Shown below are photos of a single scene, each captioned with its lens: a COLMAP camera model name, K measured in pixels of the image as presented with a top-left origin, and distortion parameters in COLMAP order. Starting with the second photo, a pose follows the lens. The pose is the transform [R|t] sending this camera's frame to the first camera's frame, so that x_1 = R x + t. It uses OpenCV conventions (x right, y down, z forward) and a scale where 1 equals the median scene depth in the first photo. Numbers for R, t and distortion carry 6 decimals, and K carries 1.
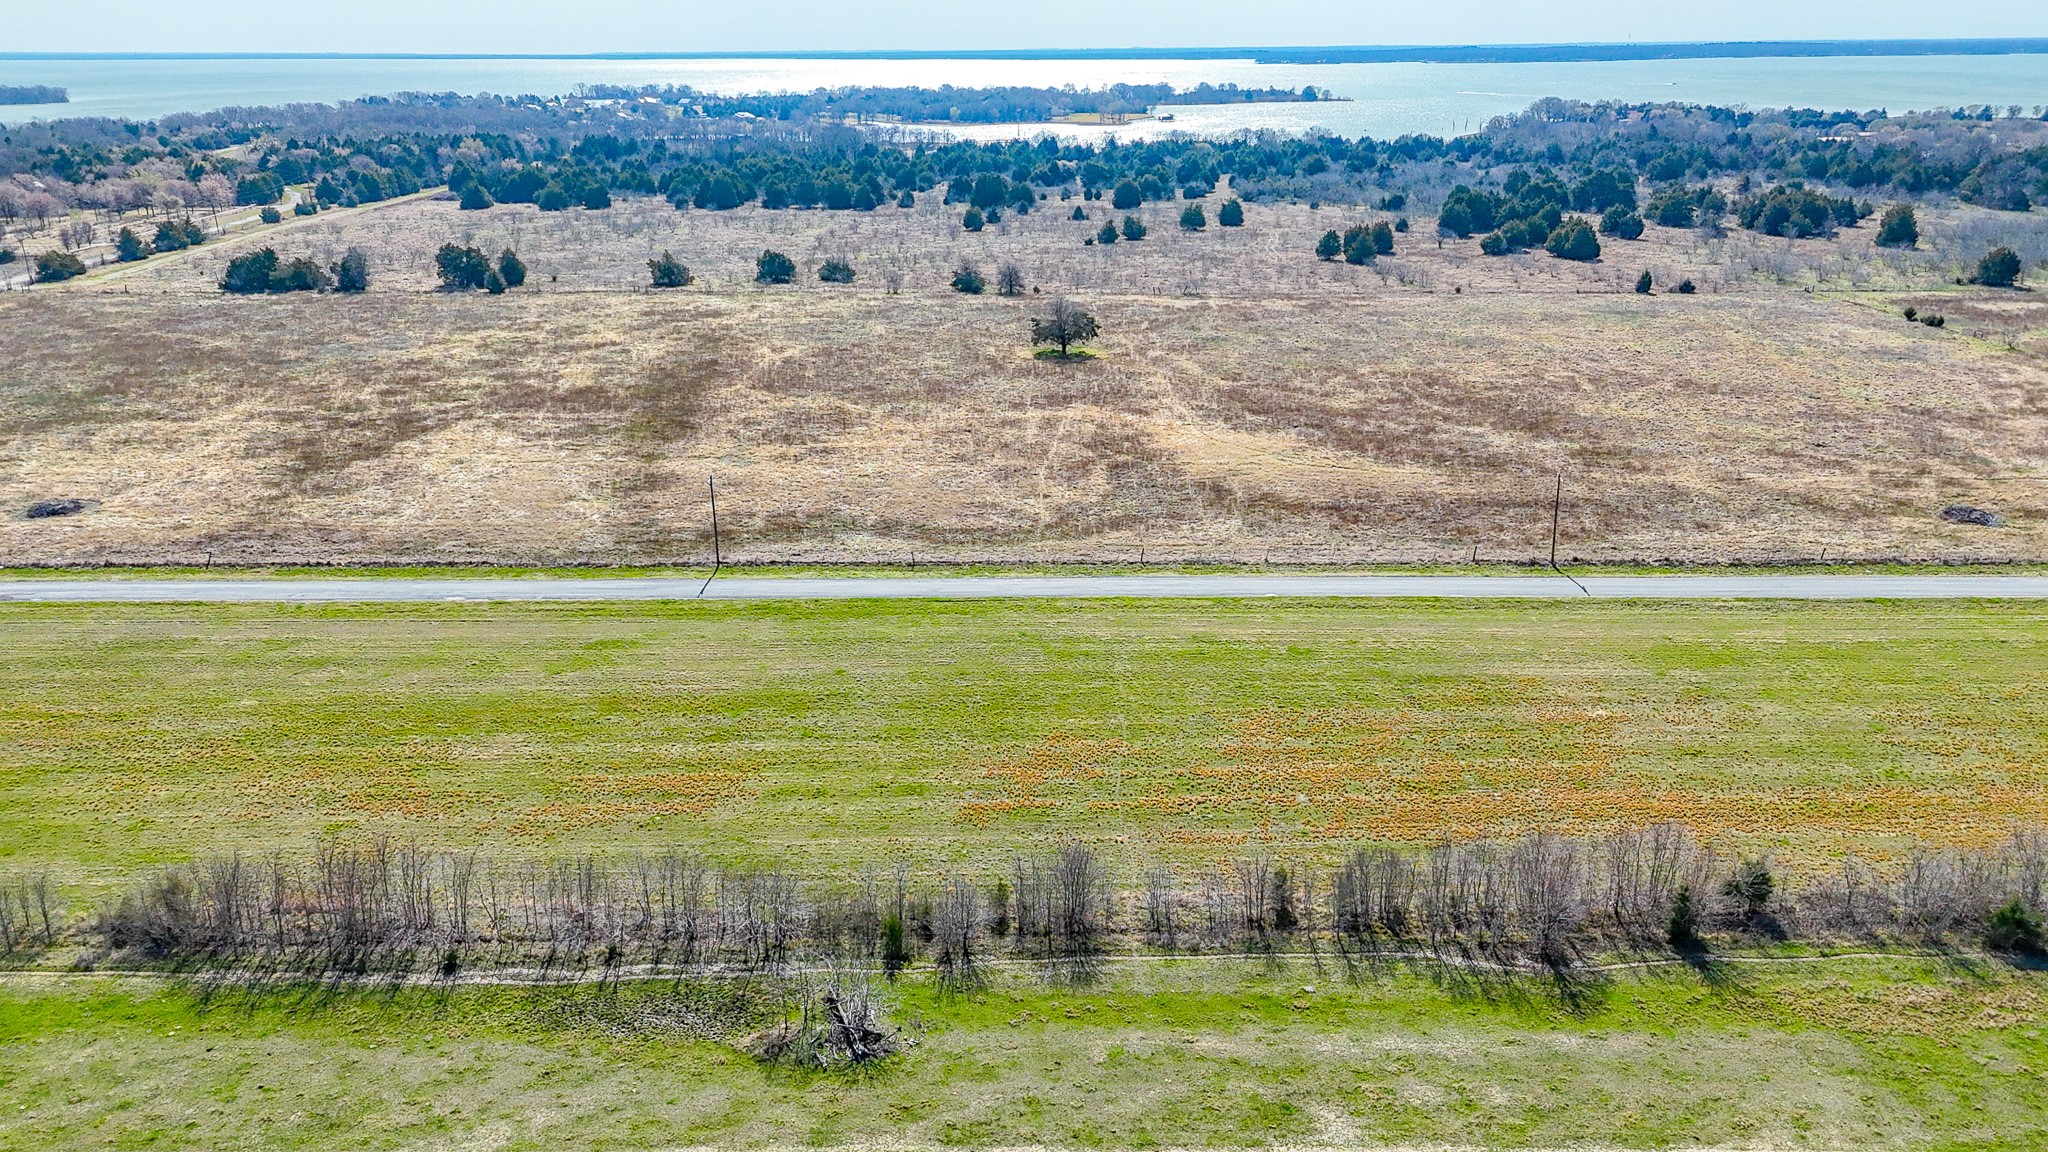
lens RADIAL K [[1494.3, 0, 1025.7], [0, 1494.3, 577.7], [0, 0, 1]] dist [0.075050, -0.067122]
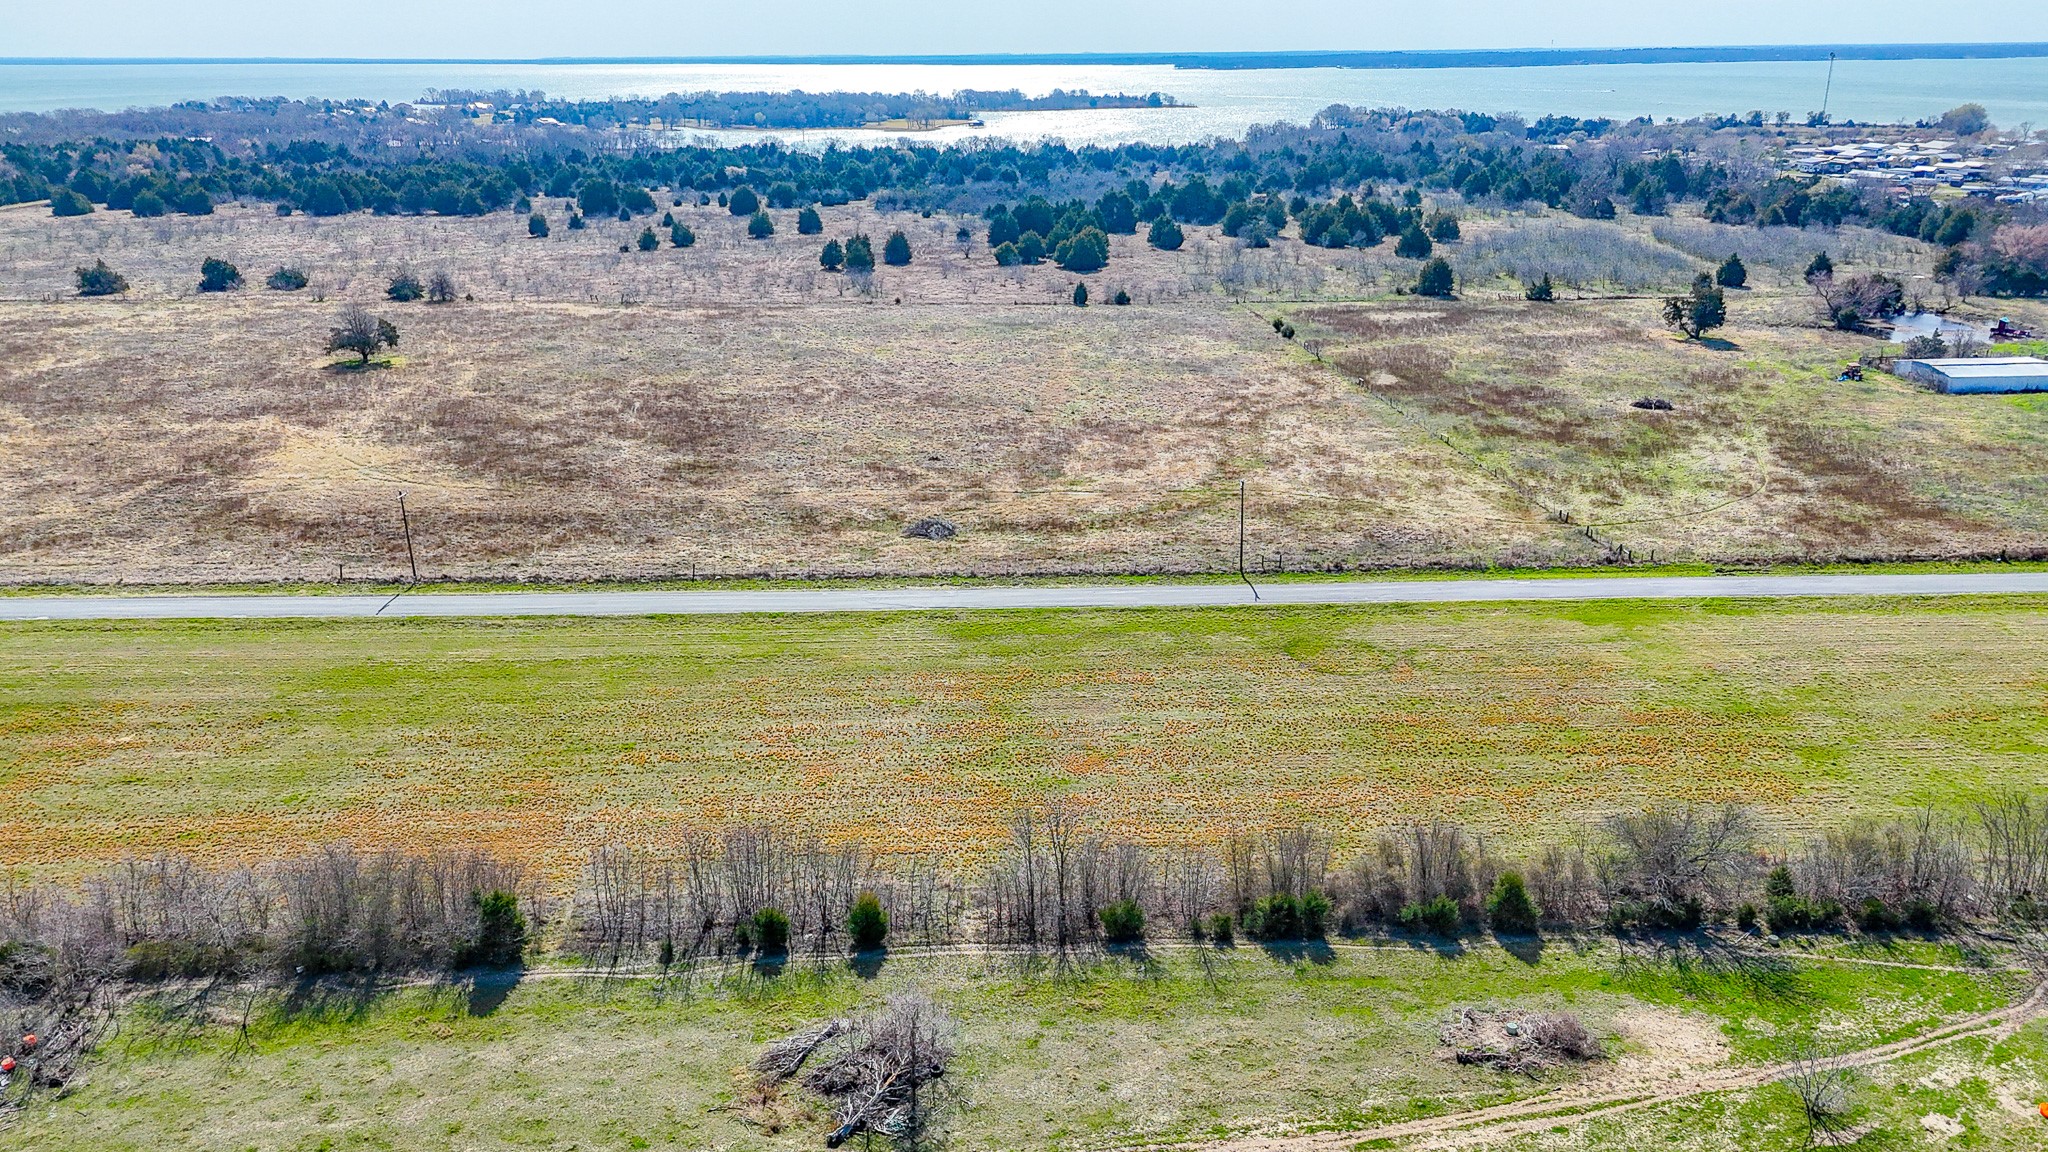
lens RADIAL K [[1494.3, 0, 1021.9], [0, 1494.3, 583.6], [0, 0, 1]] dist [0.075050, -0.067122]
pose [[0.999704, -0.008725, 0.022700, 0.159726], [0.008711, 0.999962, 0.000718, -0.001114], [-0.022706, -0.000520, 0.999742, 0.000777]]
